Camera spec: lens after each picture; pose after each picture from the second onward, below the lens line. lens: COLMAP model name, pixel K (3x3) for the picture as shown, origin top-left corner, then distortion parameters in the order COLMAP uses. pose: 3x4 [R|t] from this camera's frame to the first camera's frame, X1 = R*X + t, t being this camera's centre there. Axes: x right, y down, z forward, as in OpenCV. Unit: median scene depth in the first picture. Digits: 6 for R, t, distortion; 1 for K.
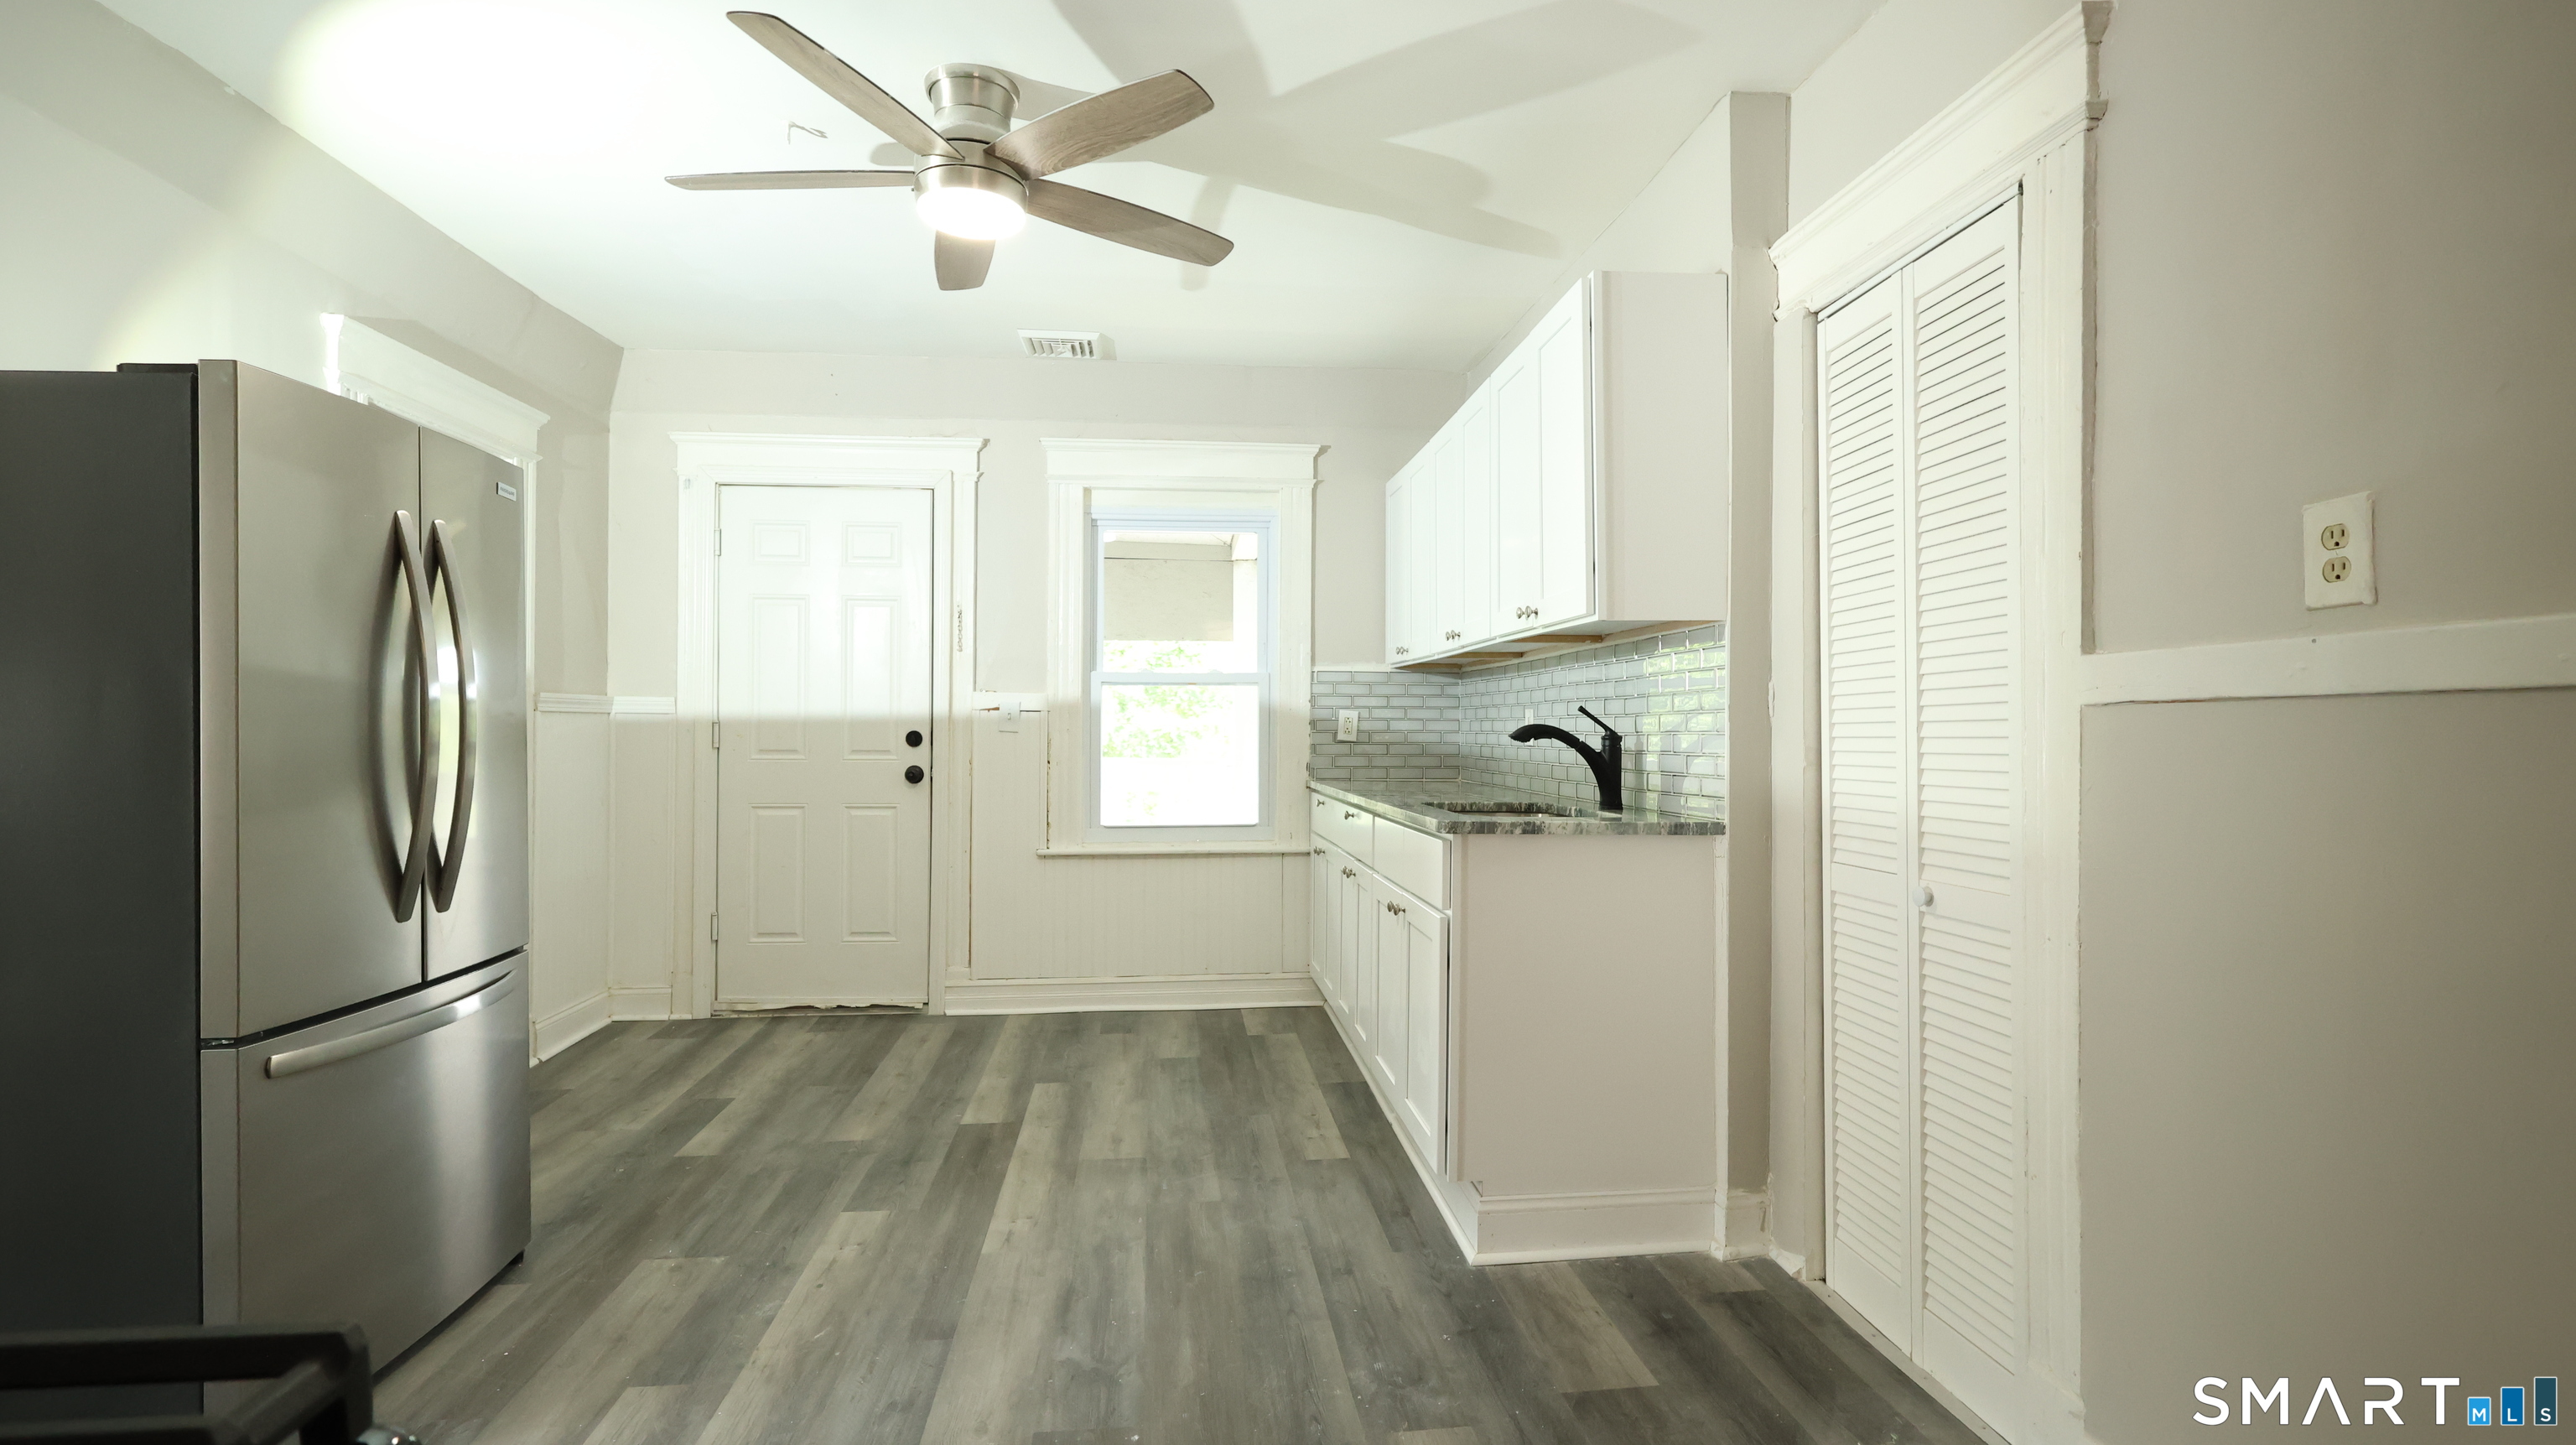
lens RADIAL K [[1207.4, 0, 1282.9], [0, 1207.4, 725.8], [0, 0, 1]] dist [-0.004590, -0.000150]
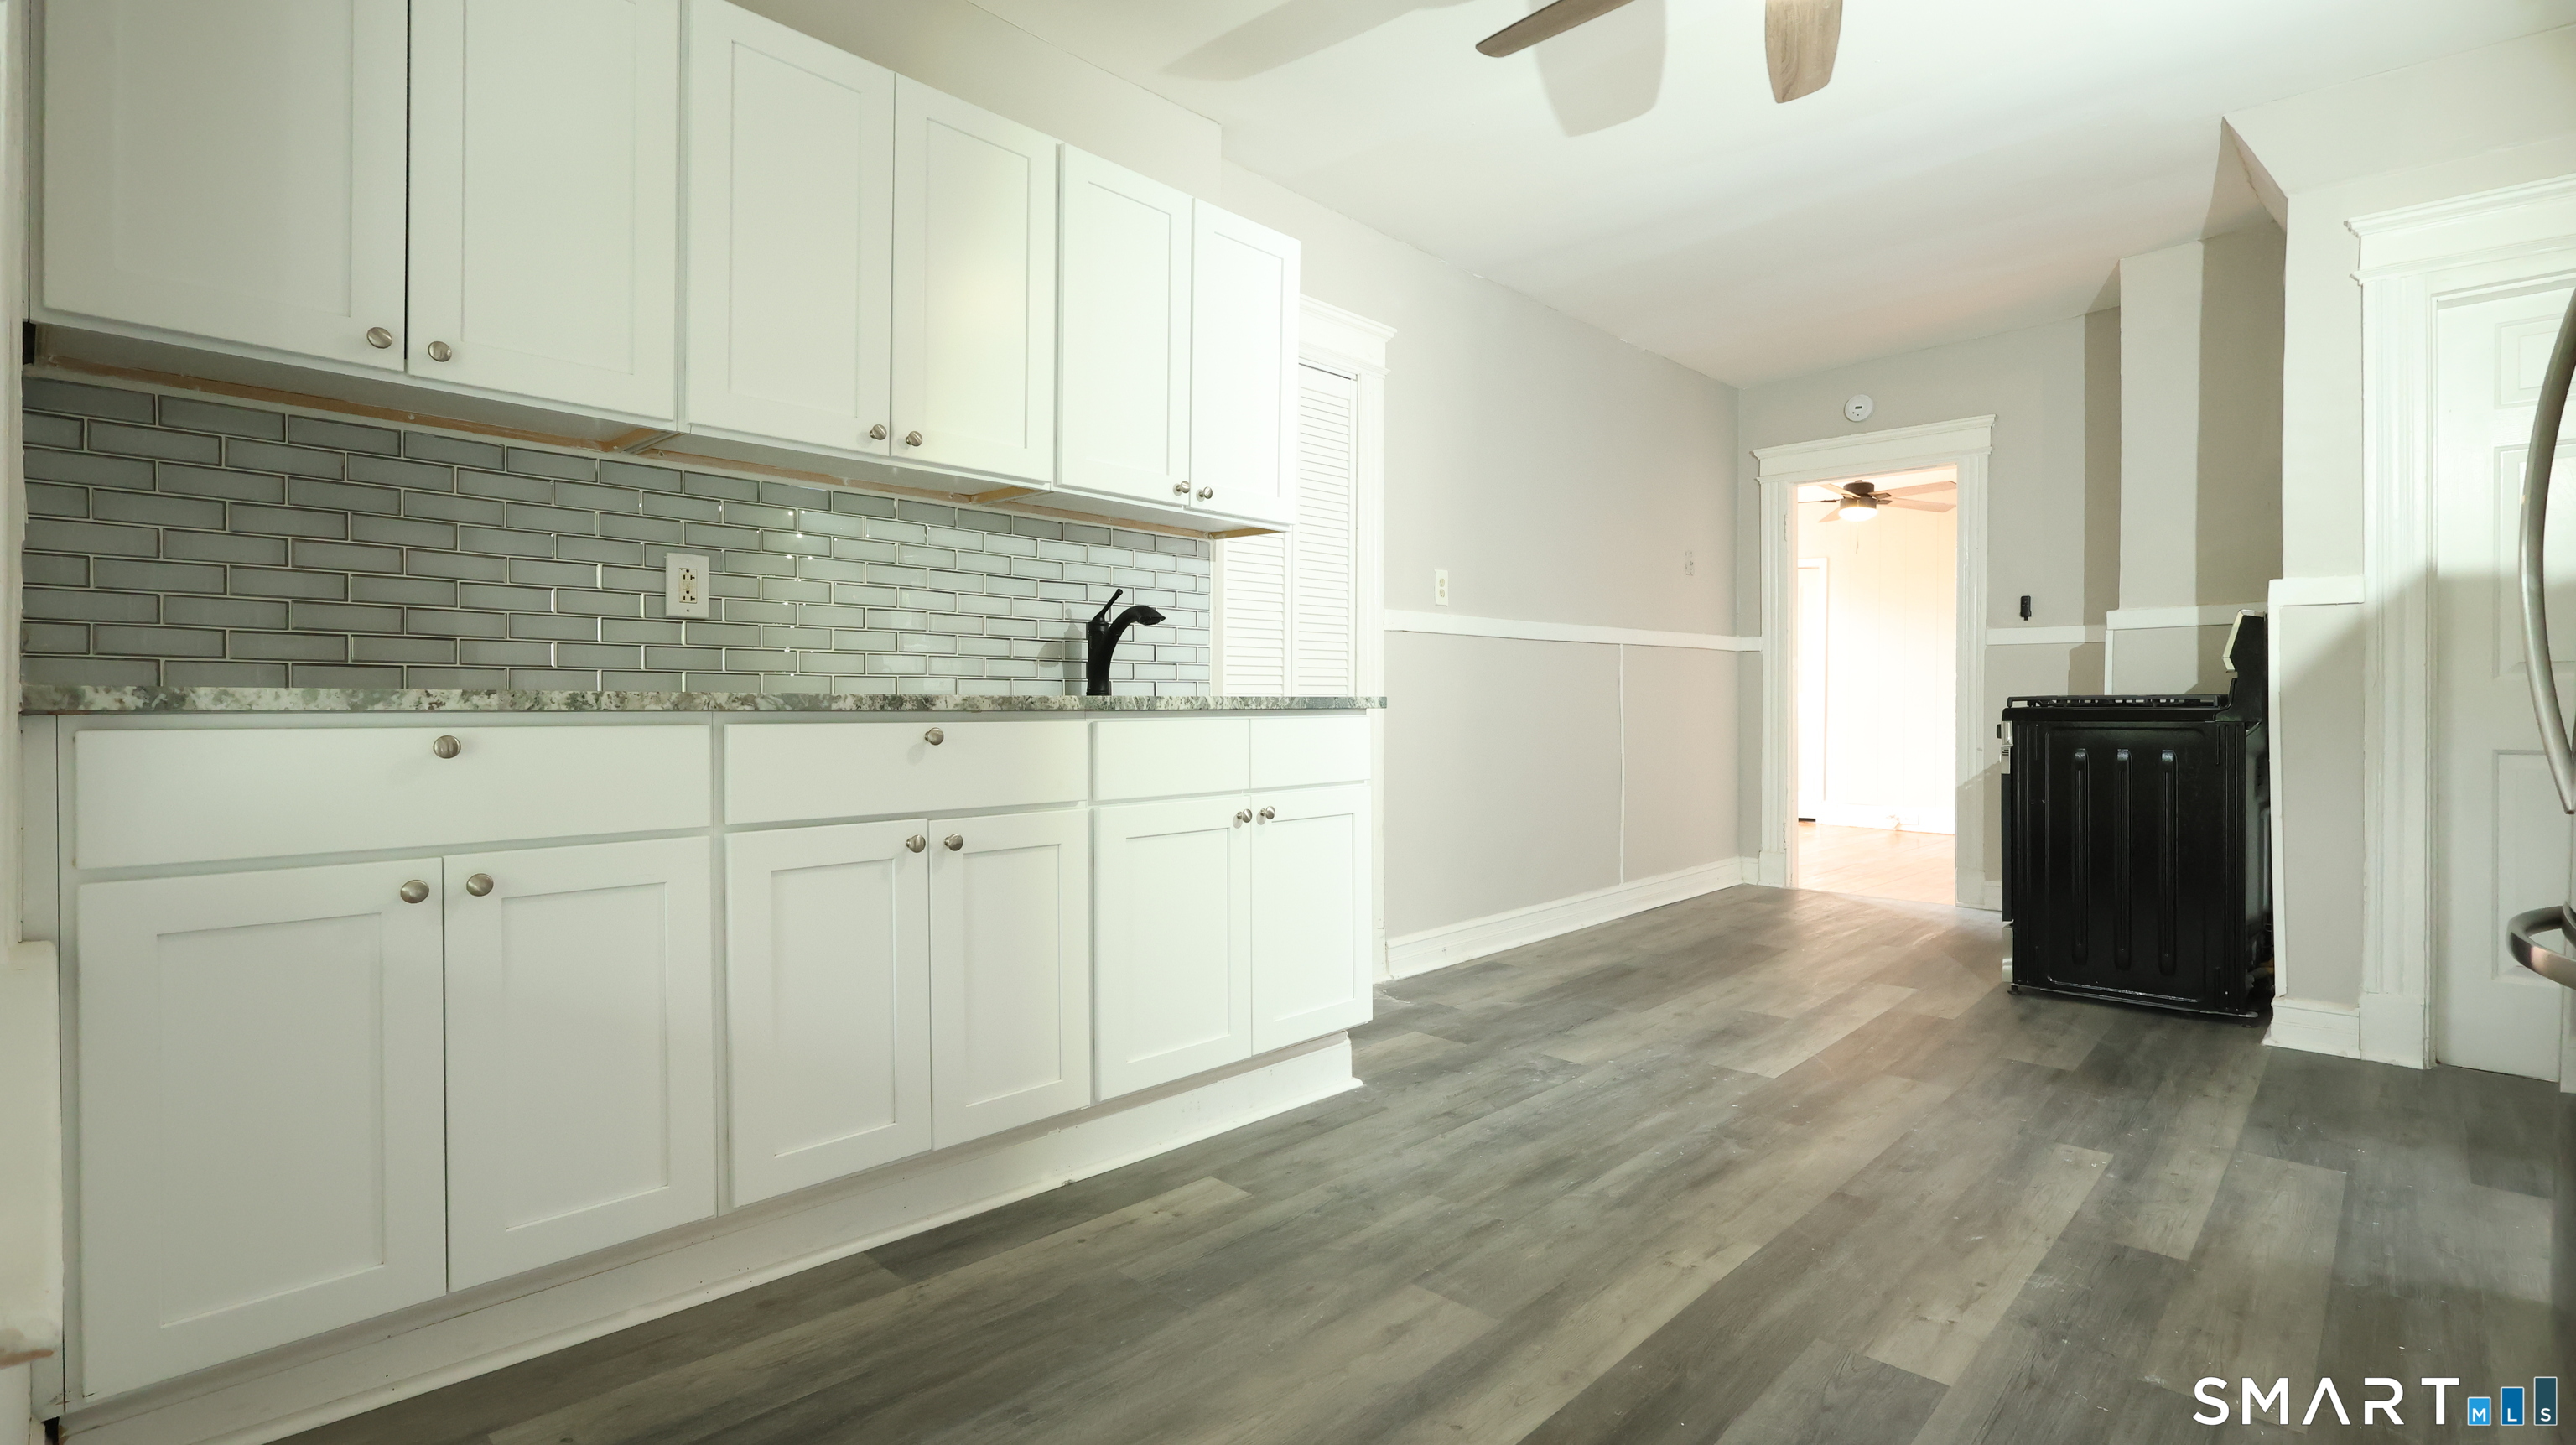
lens RADIAL K [[1207.4, 0, 1281.9], [0, 1207.4, 713.5], [0, 0, 1]] dist [-0.004590, -0.000150]
pose [[-0.653281, -0.010273, 0.757046, -0.647578], [-0.007010, 0.999947, 0.007520, 0.085231], [-0.757084, -0.000394, -0.653318, 1.777602]]
